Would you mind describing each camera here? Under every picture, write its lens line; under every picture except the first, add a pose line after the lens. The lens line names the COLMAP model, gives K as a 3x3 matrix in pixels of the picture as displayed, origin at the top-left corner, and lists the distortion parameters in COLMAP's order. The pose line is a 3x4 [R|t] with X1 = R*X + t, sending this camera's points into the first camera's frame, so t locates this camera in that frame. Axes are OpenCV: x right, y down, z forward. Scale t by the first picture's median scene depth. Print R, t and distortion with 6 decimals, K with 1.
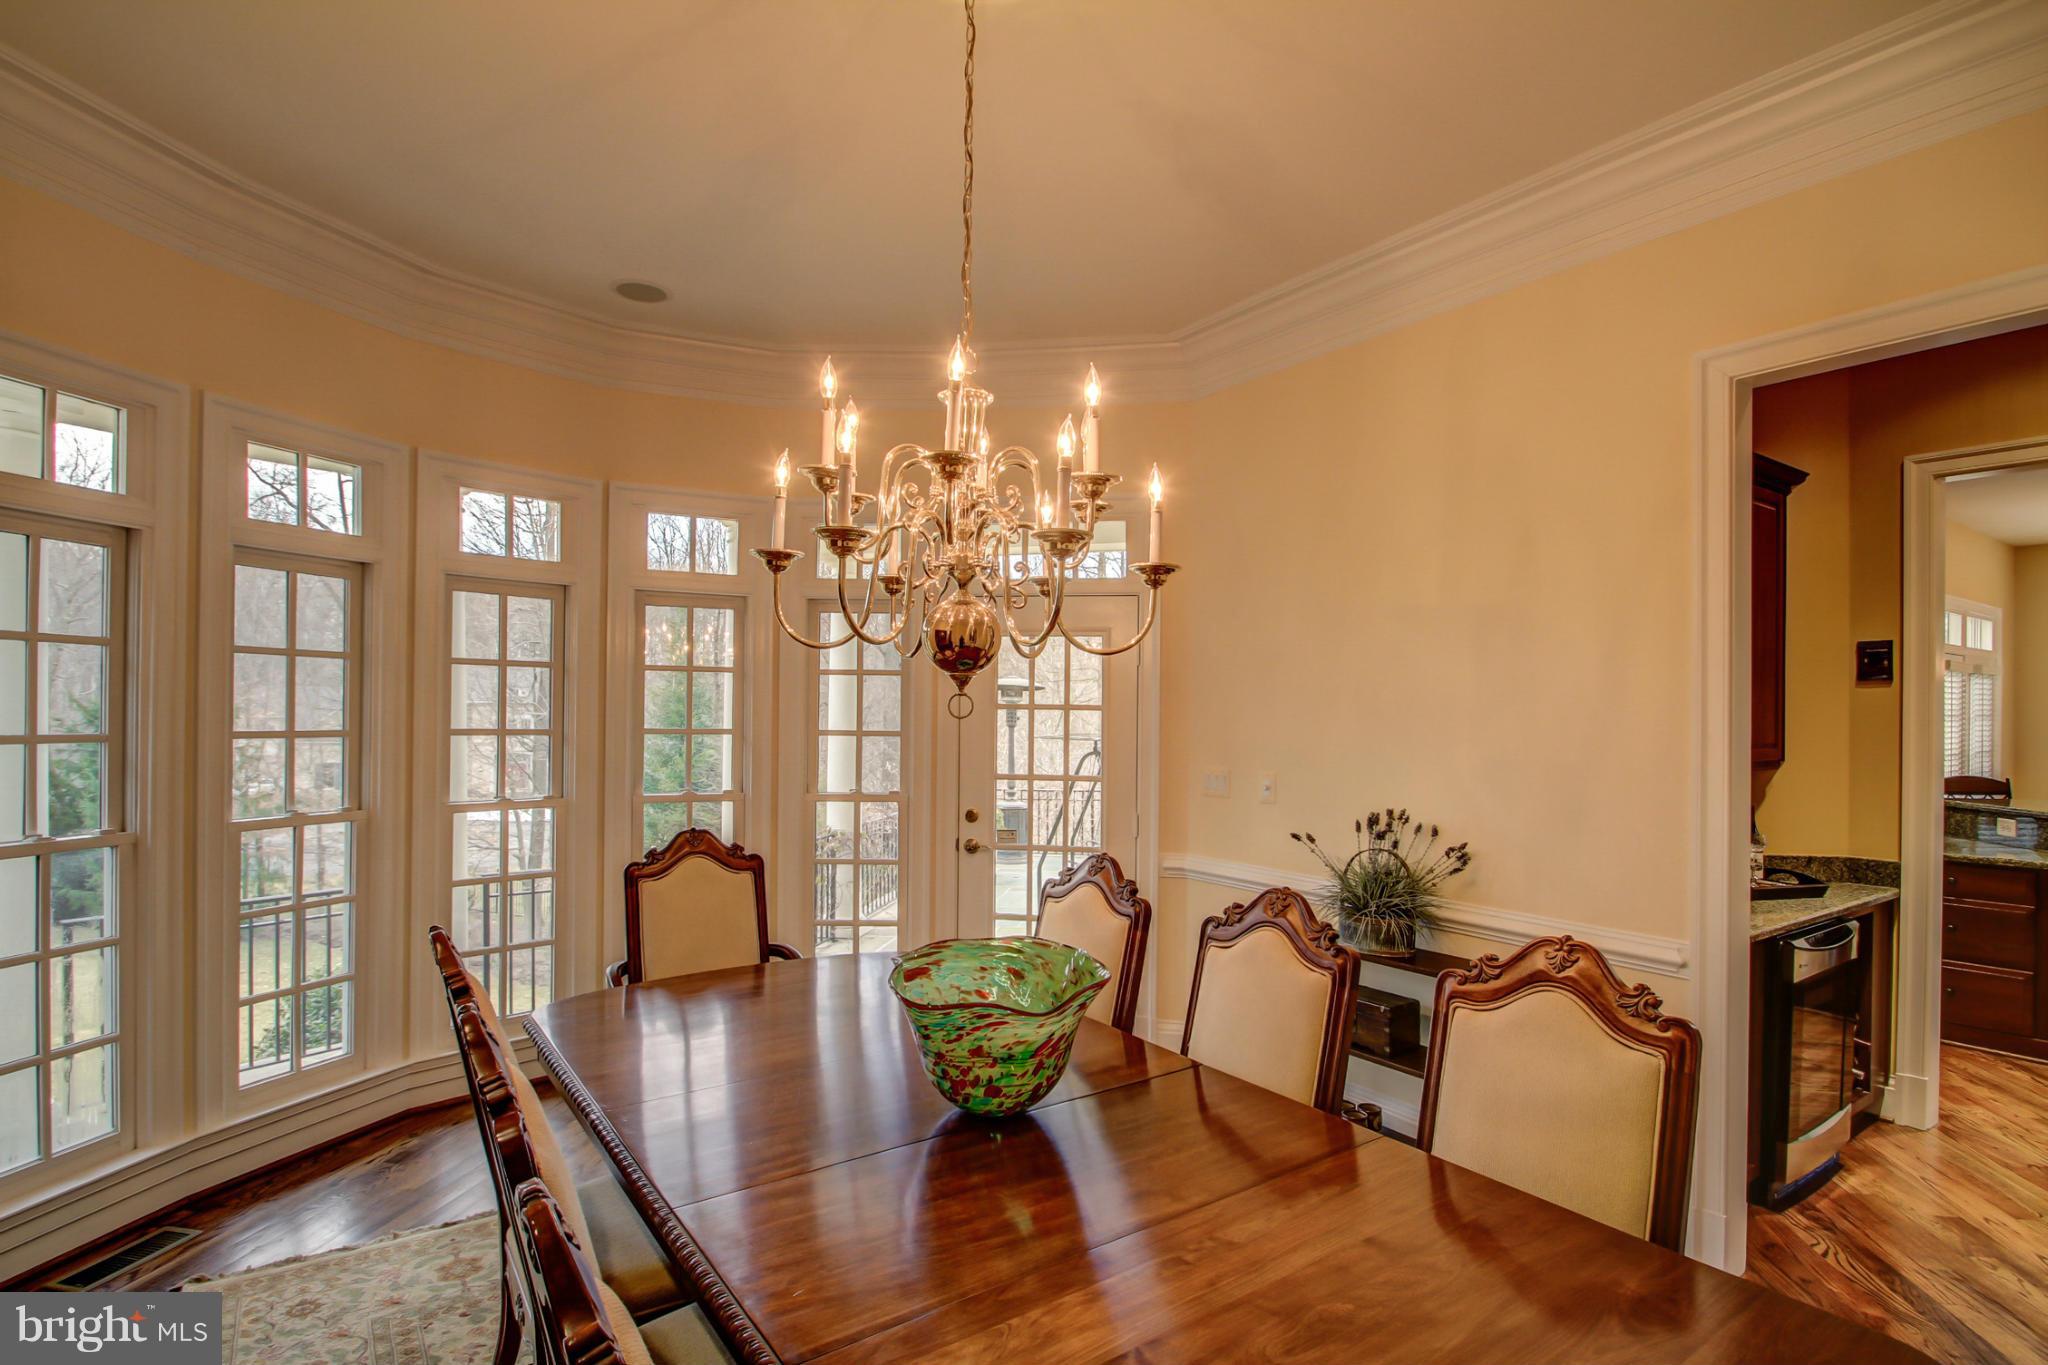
lens RADIAL K [[1019.7, 0, 1049.2], [0, 1019.7, 709.5], [0, 0, 1]] dist [-0.004113, -0.001305]
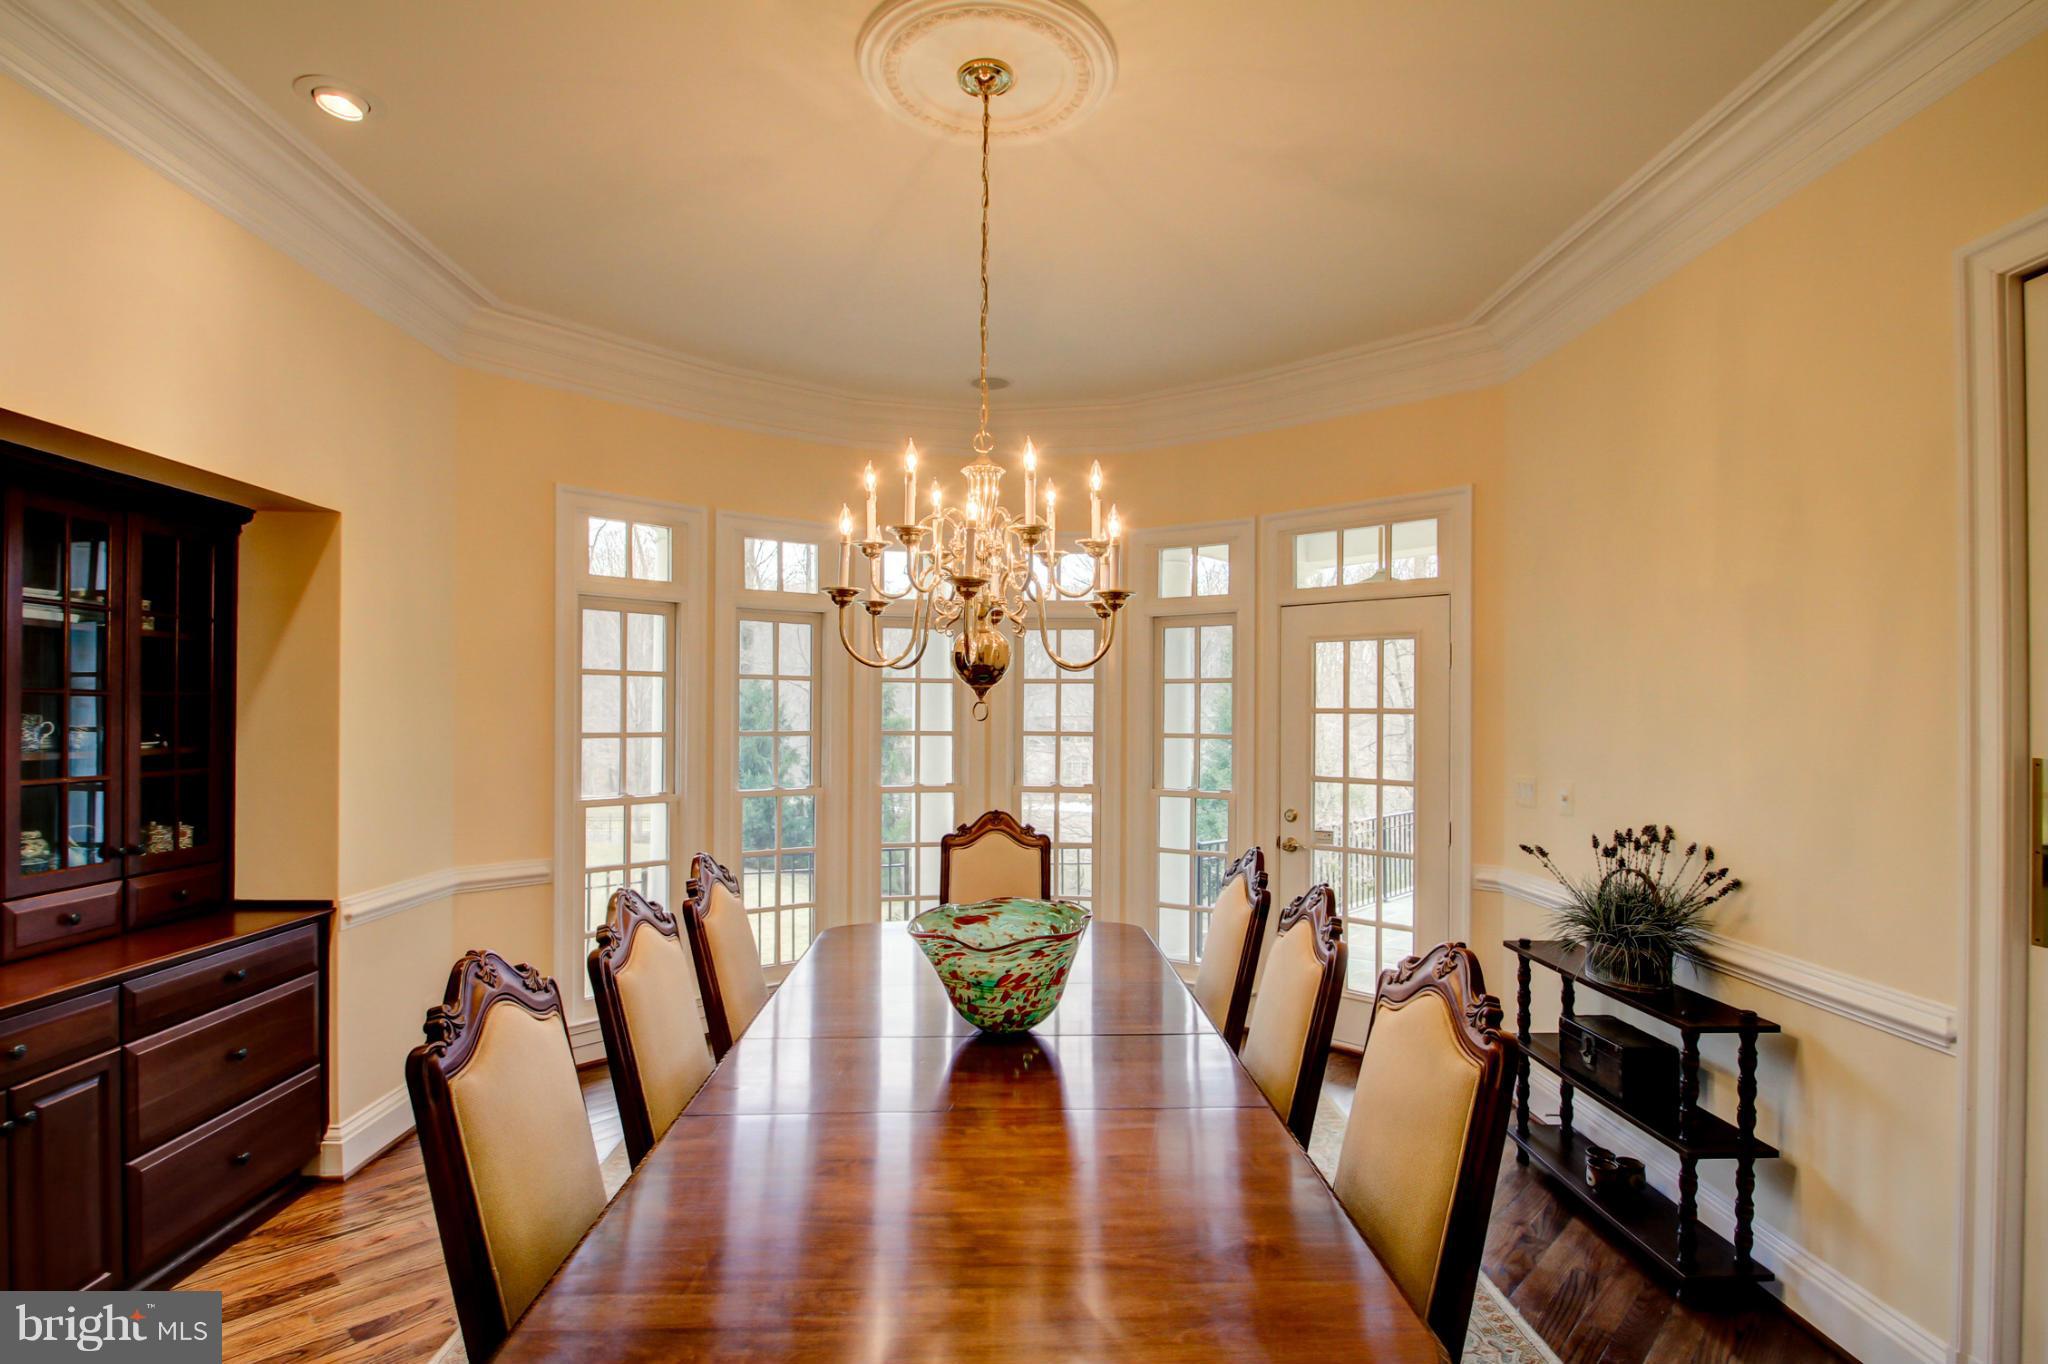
lens RADIAL K [[1019.7, 0, 1049.2], [0, 1019.7, 709.0], [0, 0, 1]] dist [-0.004113, -0.001305]
pose [[0.841157, -0.007313, -0.540742, 0.458703], [0.004112, 0.999966, -0.007127, 0.002089], [0.540776, 0.003771, 0.841158, -0.024046]]
